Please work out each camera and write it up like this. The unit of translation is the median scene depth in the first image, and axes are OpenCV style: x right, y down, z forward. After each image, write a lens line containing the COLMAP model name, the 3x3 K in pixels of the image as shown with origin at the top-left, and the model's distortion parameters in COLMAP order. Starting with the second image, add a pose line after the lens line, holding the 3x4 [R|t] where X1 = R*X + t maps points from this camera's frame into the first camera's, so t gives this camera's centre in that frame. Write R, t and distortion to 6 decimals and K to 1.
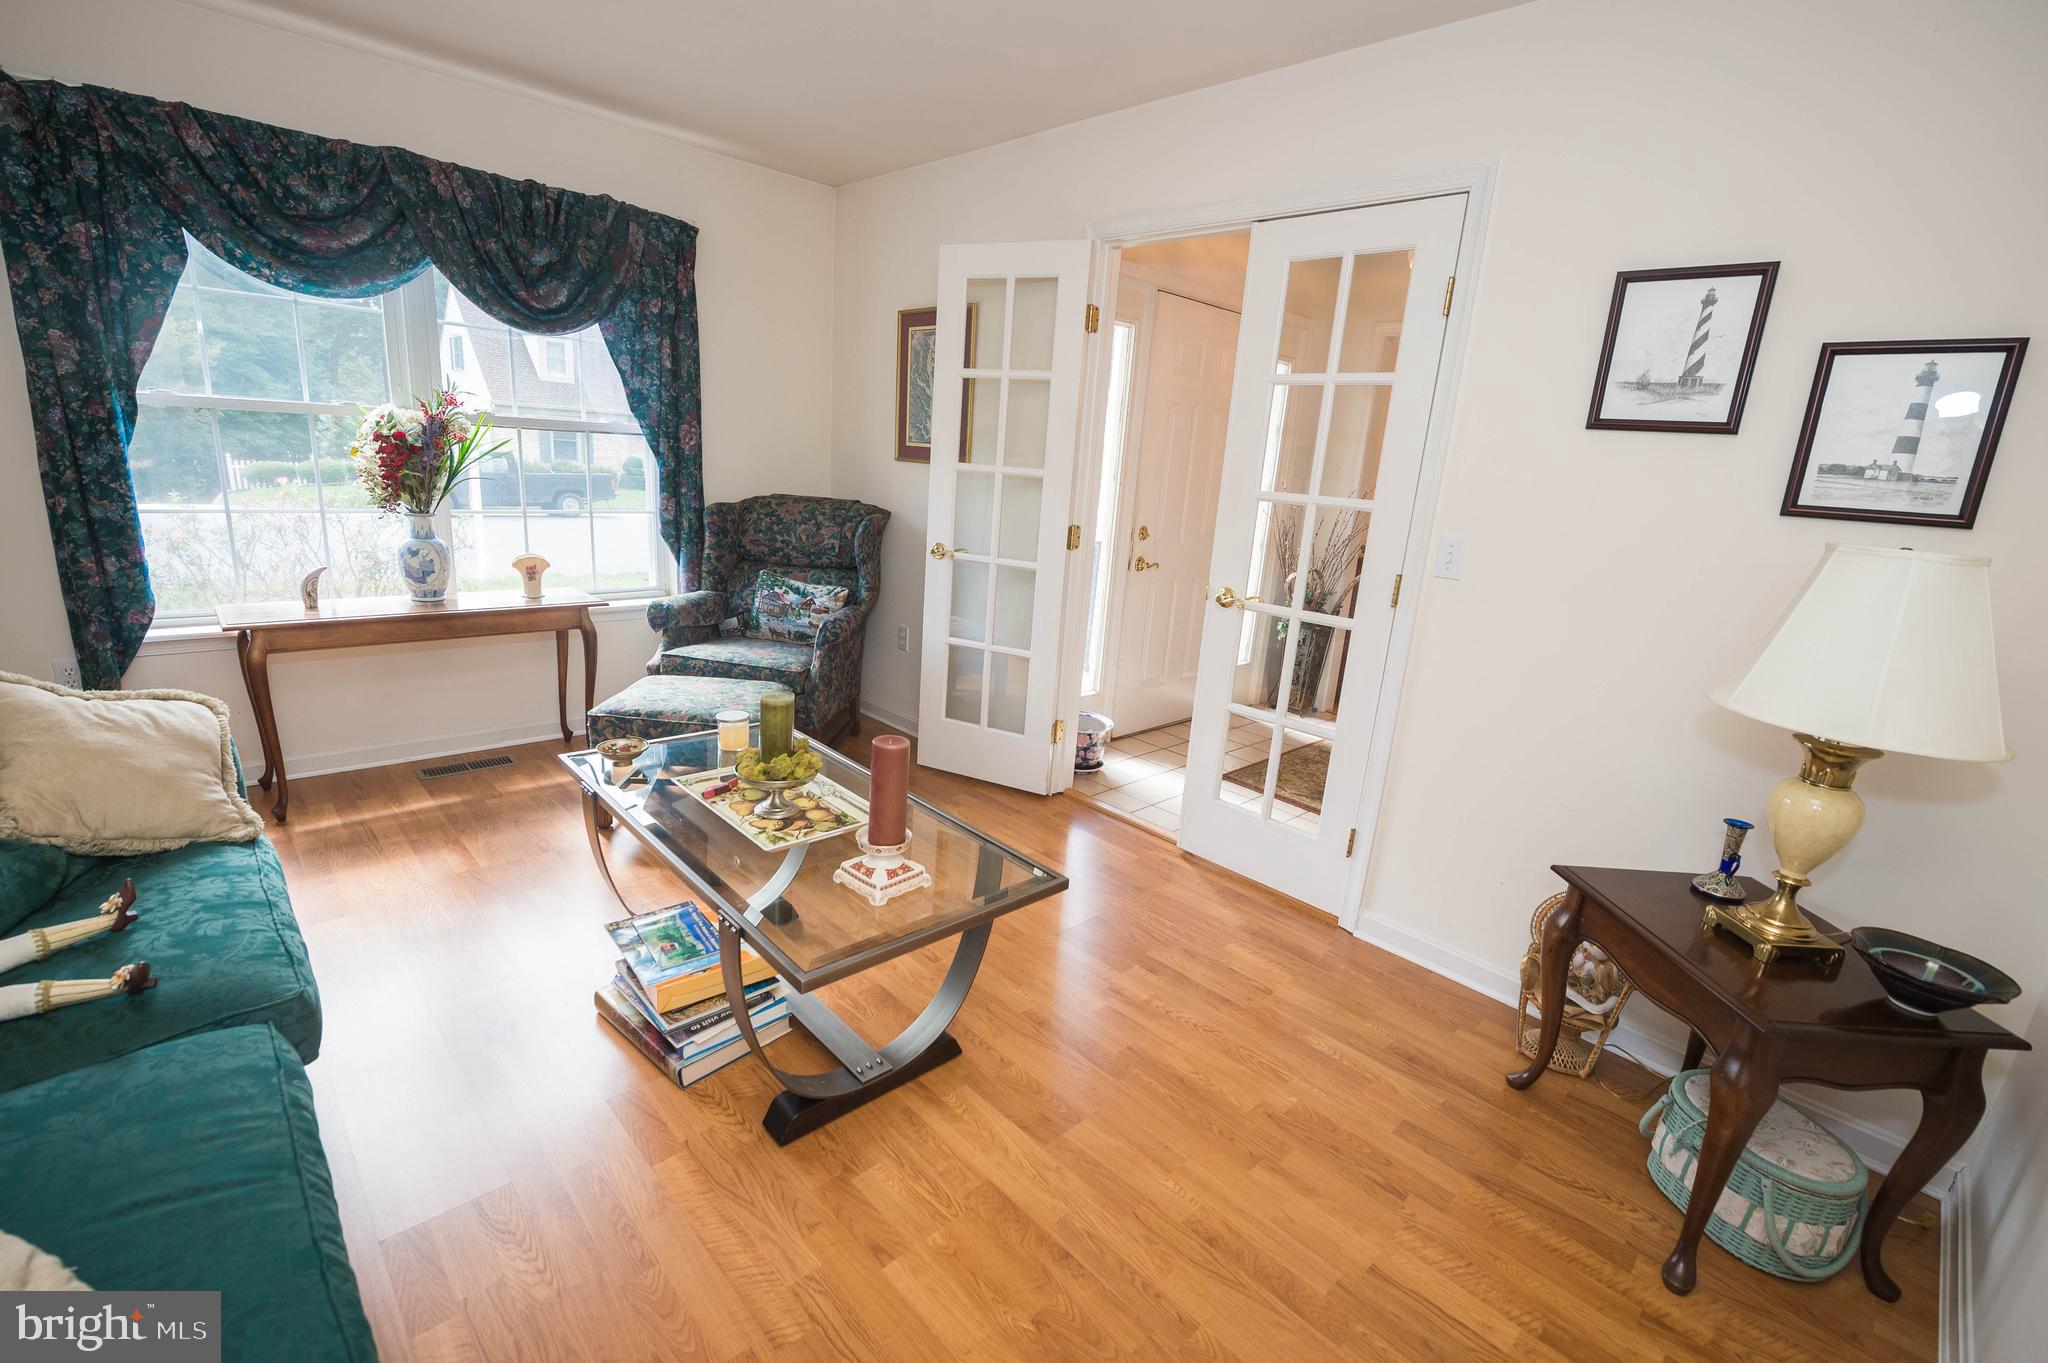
lens RADIAL K [[888.2, 0, 1001.8], [0, 888.2, 687.2], [0, 0, 1]] dist [-0.018217, -0.000436]
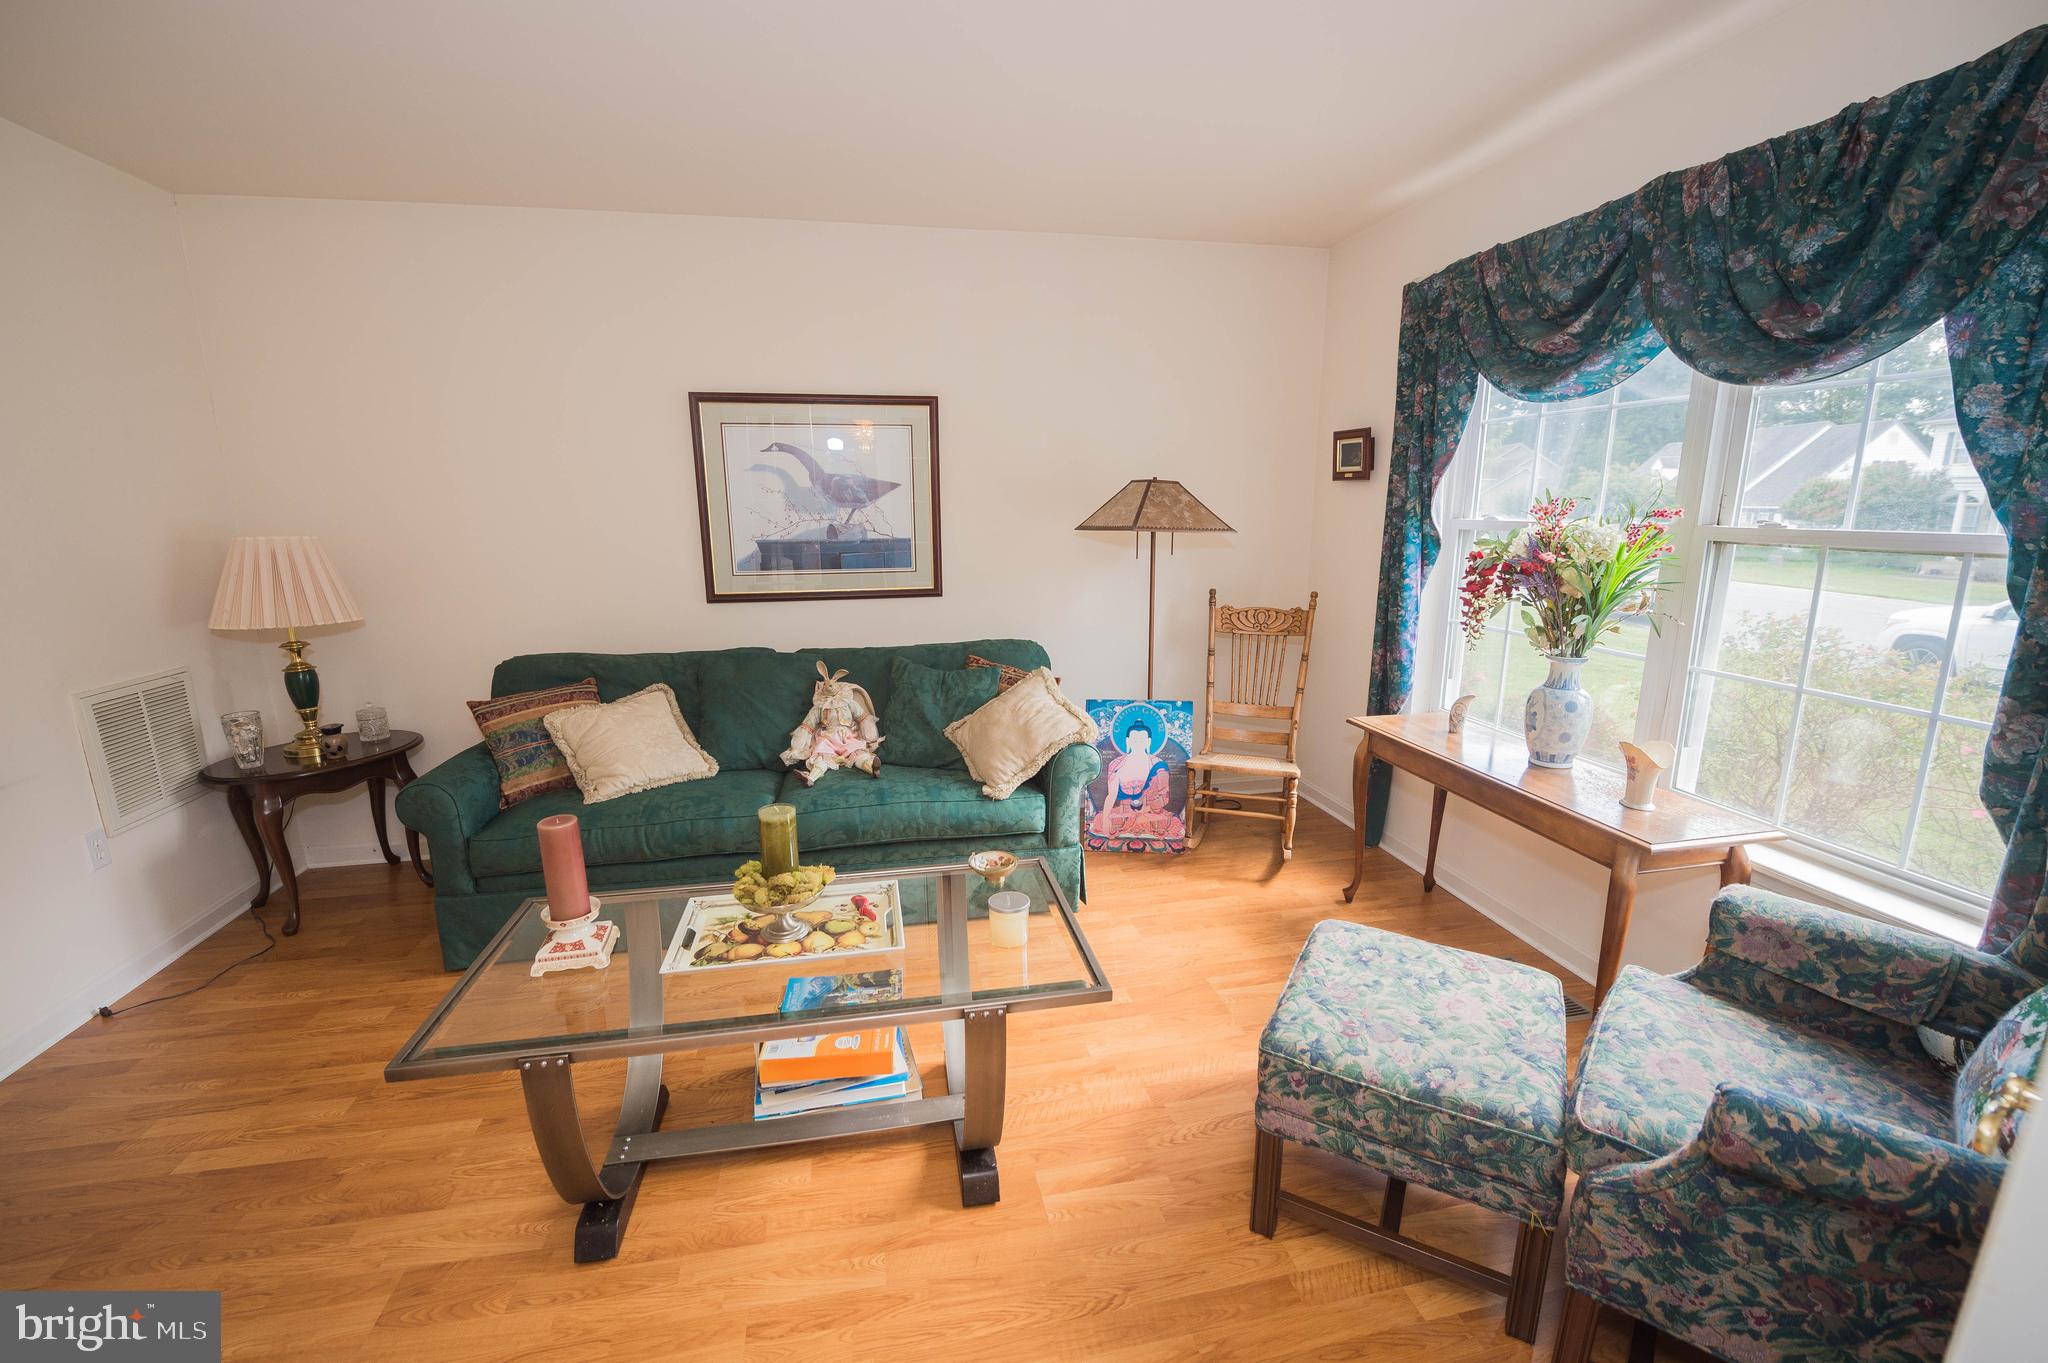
lens RADIAL K [[845.4, 0, 1016.9], [0, 845.4, 687.7], [0, 0, 1]] dist [-0.016714, -0.000403]
pose [[-0.521747, 0.111508, -0.845781, 0.230957], [-0.253328, 0.926450, 0.278417, -0.276942], [0.814619, 0.359523, -0.455125, 1.033386]]
